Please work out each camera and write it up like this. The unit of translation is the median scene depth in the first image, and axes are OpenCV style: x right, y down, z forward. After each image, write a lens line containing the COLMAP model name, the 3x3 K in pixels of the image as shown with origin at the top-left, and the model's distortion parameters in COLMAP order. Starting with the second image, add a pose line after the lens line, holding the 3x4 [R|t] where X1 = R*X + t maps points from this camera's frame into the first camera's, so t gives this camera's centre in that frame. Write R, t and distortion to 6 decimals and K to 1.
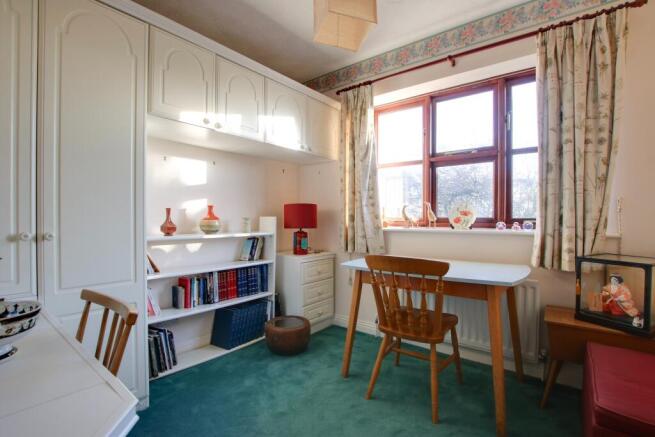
lens RADIAL K [[312.4, 0, 324.2], [0, 312.4, 216.7], [0, 0, 1]] dist [-0.001220, -0.000552]
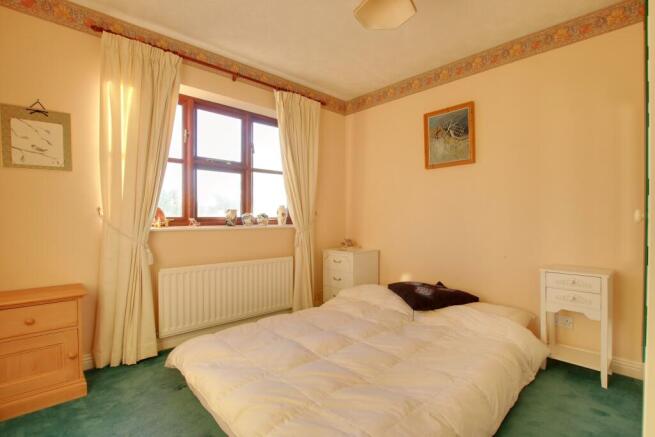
lens RADIAL K [[312.4, 0, 327.5], [0, 312.4, 218.0], [0, 0, 1]] dist [-0.001220, -0.000552]
pose [[0.152605, -0.012273, 0.988211, -0.676100], [-0.001201, 0.999920, 0.012604, -0.011133], [-0.988287, -0.003110, 0.152578, 0.445956]]
